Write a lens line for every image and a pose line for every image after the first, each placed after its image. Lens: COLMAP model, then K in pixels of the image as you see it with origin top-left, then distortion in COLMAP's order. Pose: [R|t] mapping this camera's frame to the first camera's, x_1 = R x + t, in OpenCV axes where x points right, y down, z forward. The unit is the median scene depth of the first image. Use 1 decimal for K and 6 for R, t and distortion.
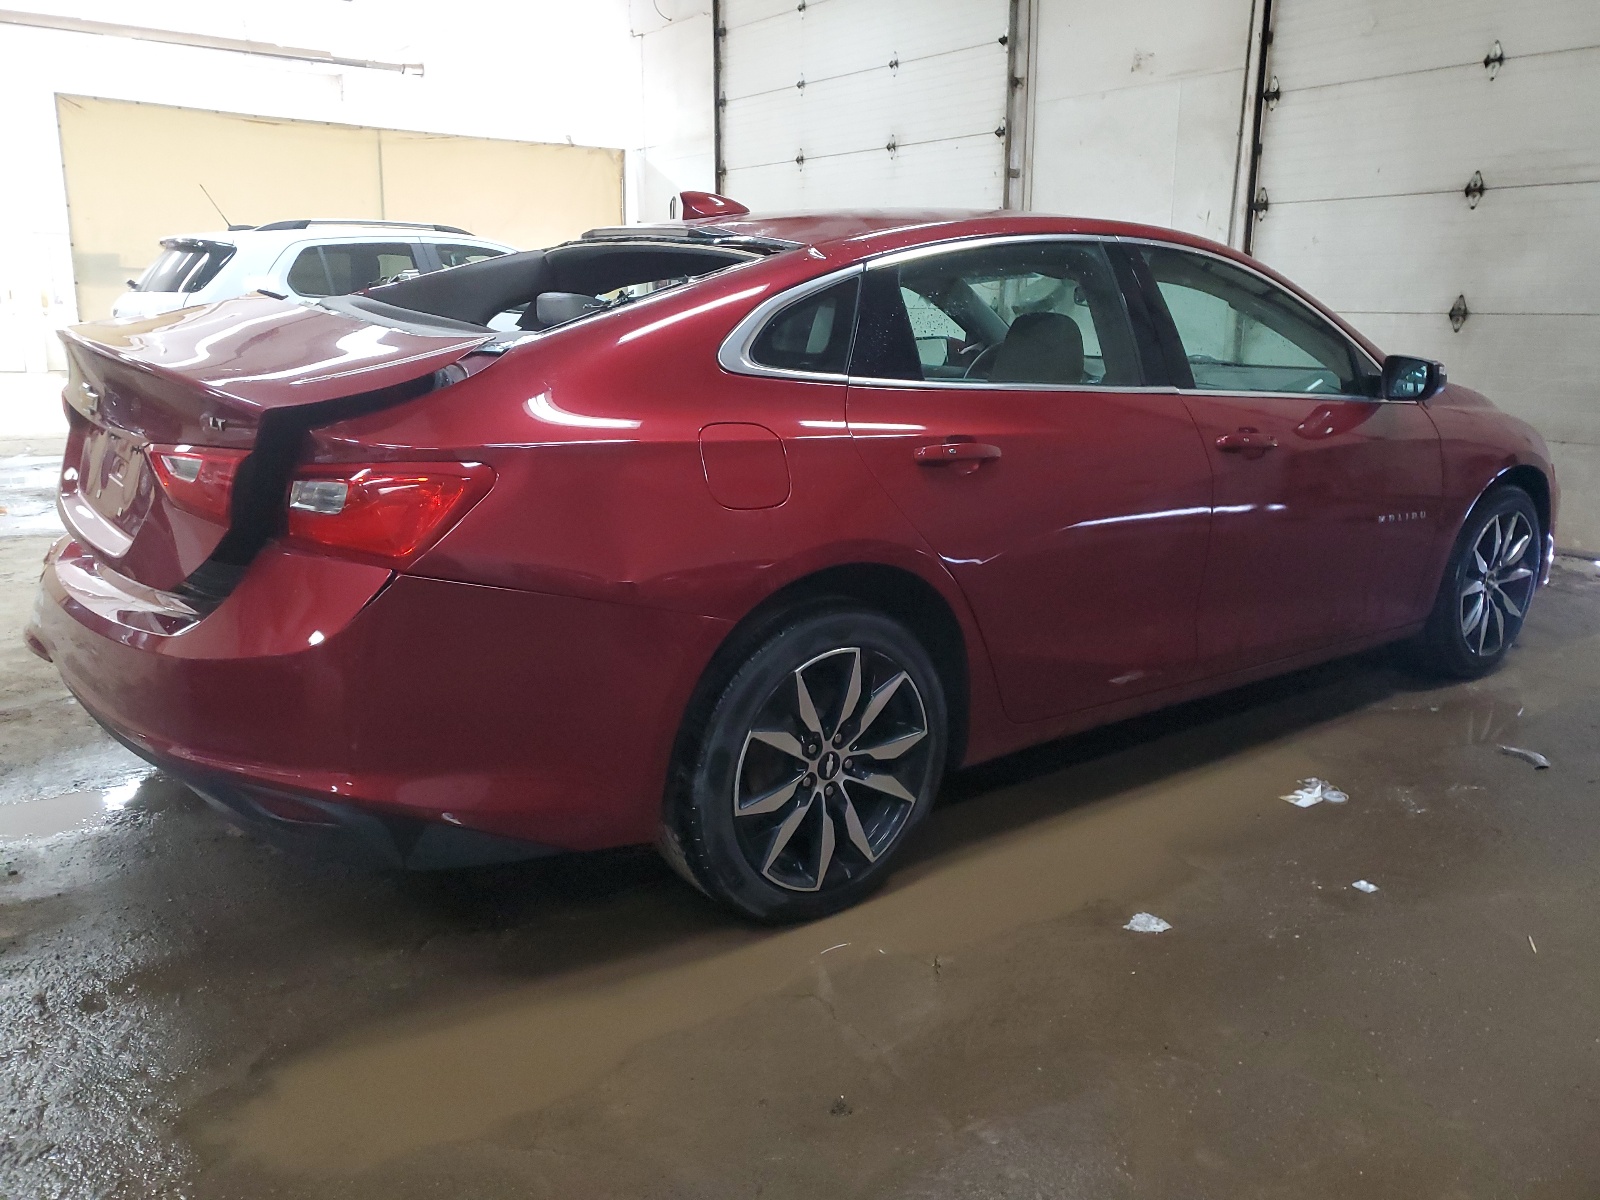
lens RADIAL K [[1211.4, 0, 796.3], [0, 1211.4, 593.3], [0, 0, 1]] dist [0.026171, 0.006579]
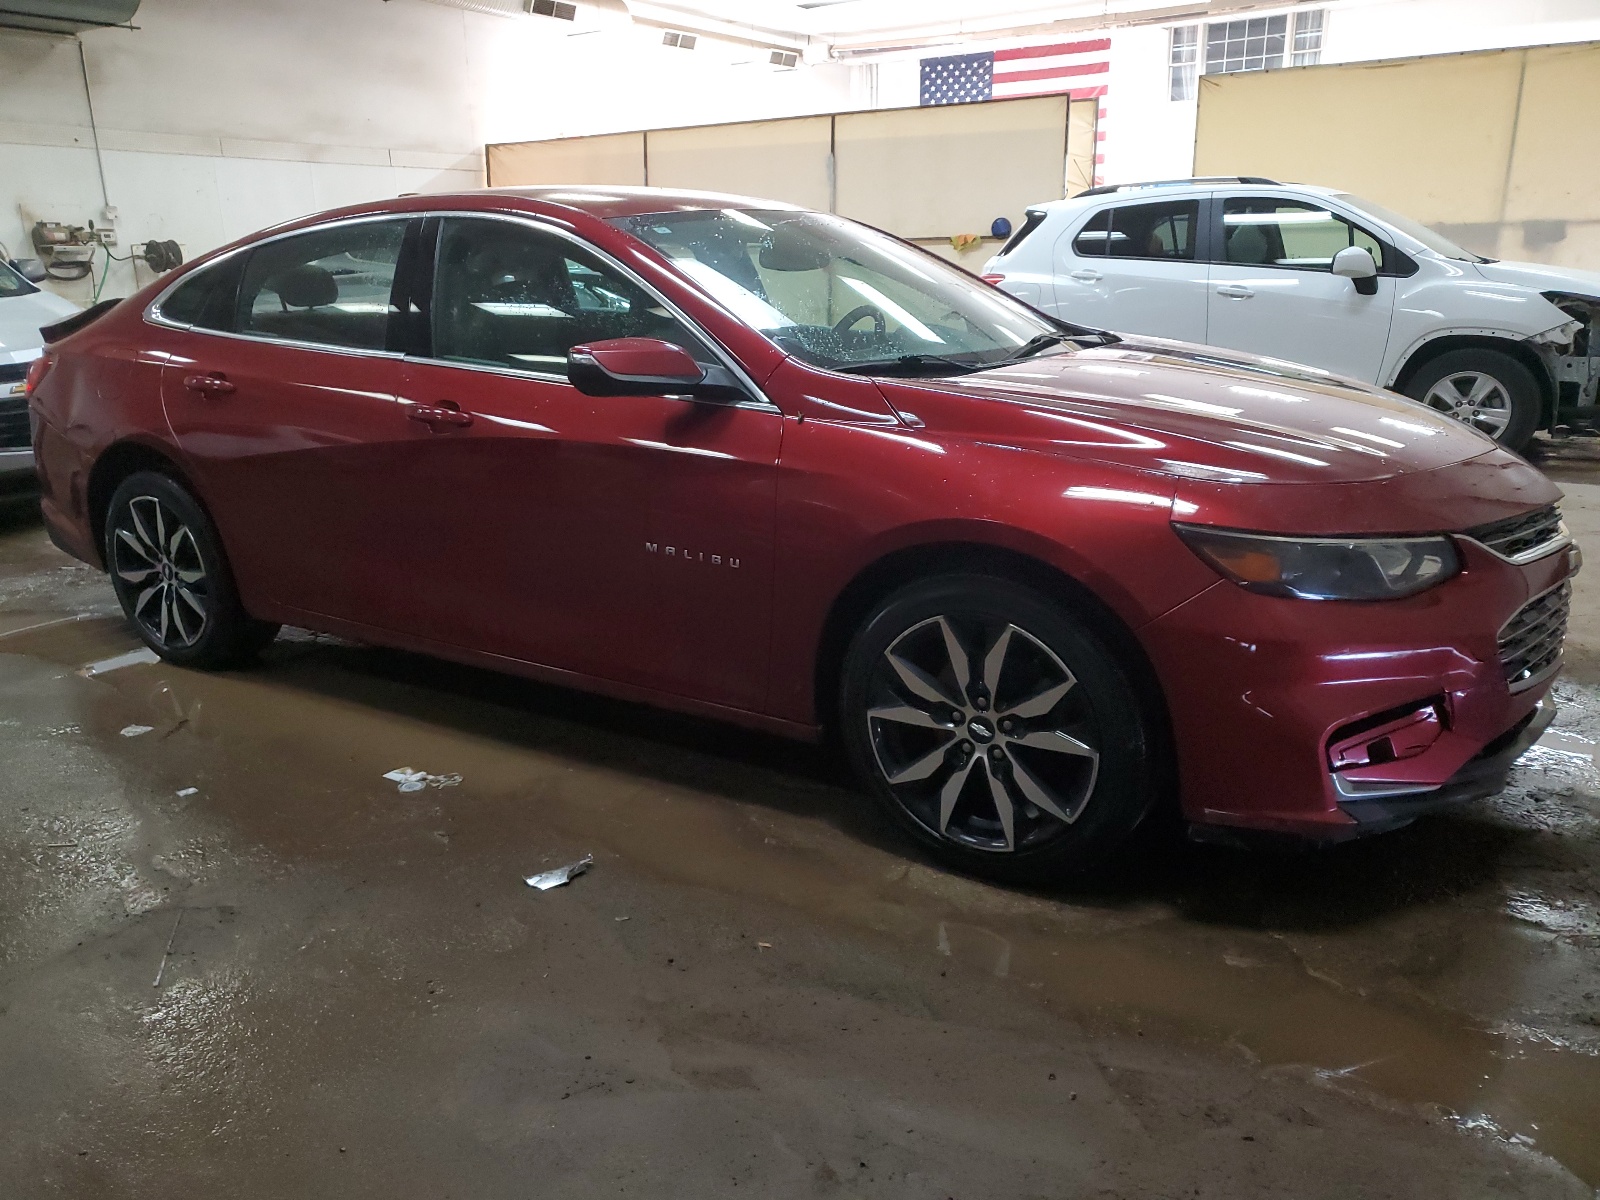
lens RADIAL K [[1211.4, 0, 797.6], [0, 1211.4, 606.4], [0, 0, 1]] dist [0.026171, 0.006579]
pose [[0.359916, 0.241650, -0.901147, 1.171643], [-0.196785, 0.963808, 0.179858, -0.174287], [0.911996, 0.112599, 0.394443, 0.742717]]
